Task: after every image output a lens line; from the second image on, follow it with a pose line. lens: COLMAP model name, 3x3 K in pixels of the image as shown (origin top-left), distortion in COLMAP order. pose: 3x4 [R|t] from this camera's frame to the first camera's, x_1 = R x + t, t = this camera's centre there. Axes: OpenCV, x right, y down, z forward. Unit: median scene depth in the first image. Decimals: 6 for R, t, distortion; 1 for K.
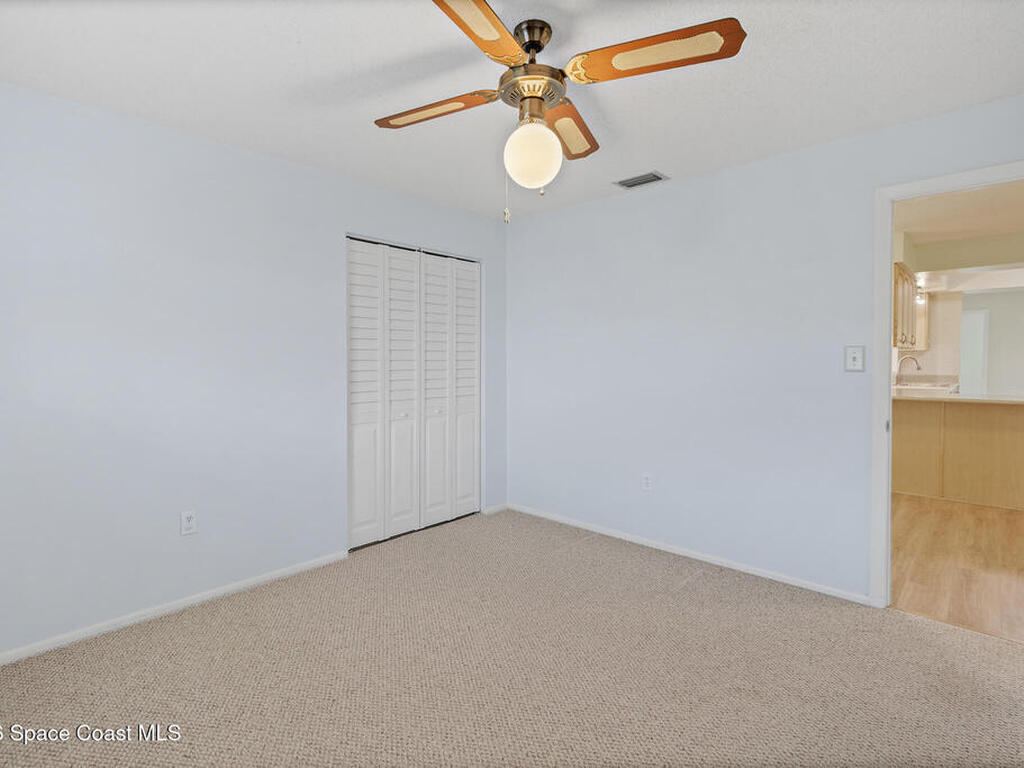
lens RADIAL K [[510.1, 0, 506.2], [0, 510.1, 365.9], [0, 0, 1]] dist [-0.000302, -0.000042]
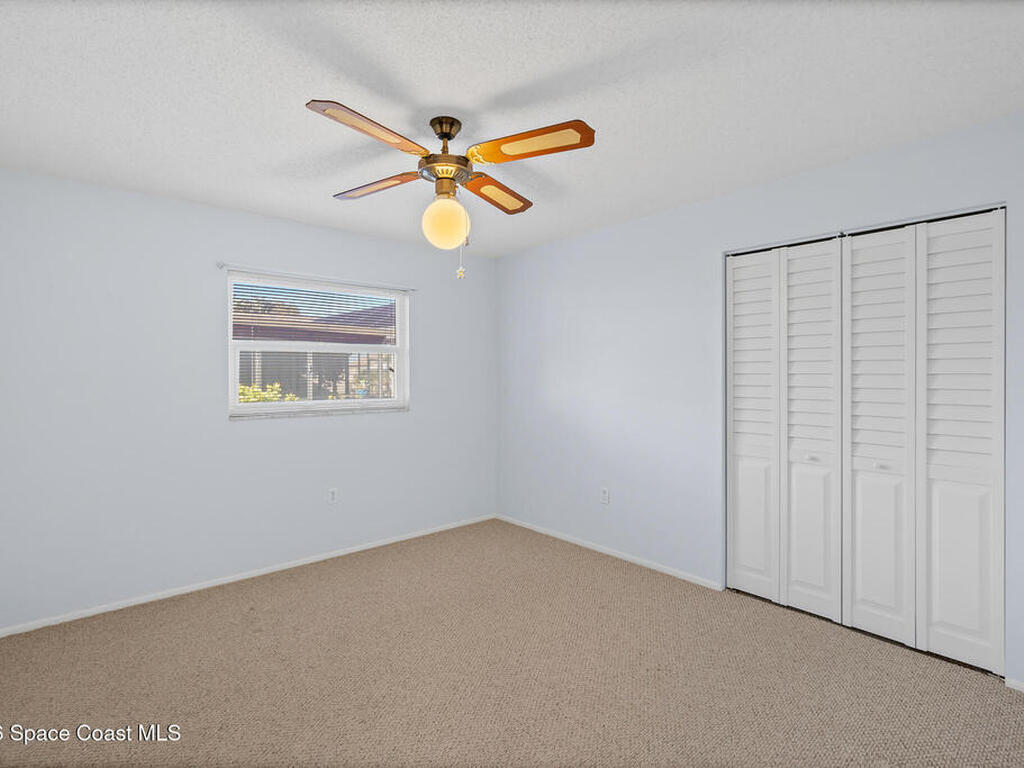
lens RADIAL K [[510.1, 0, 506.2], [0, 510.1, 365.9], [0, 0, 1]] dist [-0.000302, -0.000042]
pose [[-0.115929, -0.026347, -0.992908, 0.659685], [-0.020414, 0.999500, -0.024138, -0.015660], [0.993048, 0.017471, -0.116408, 0.668582]]
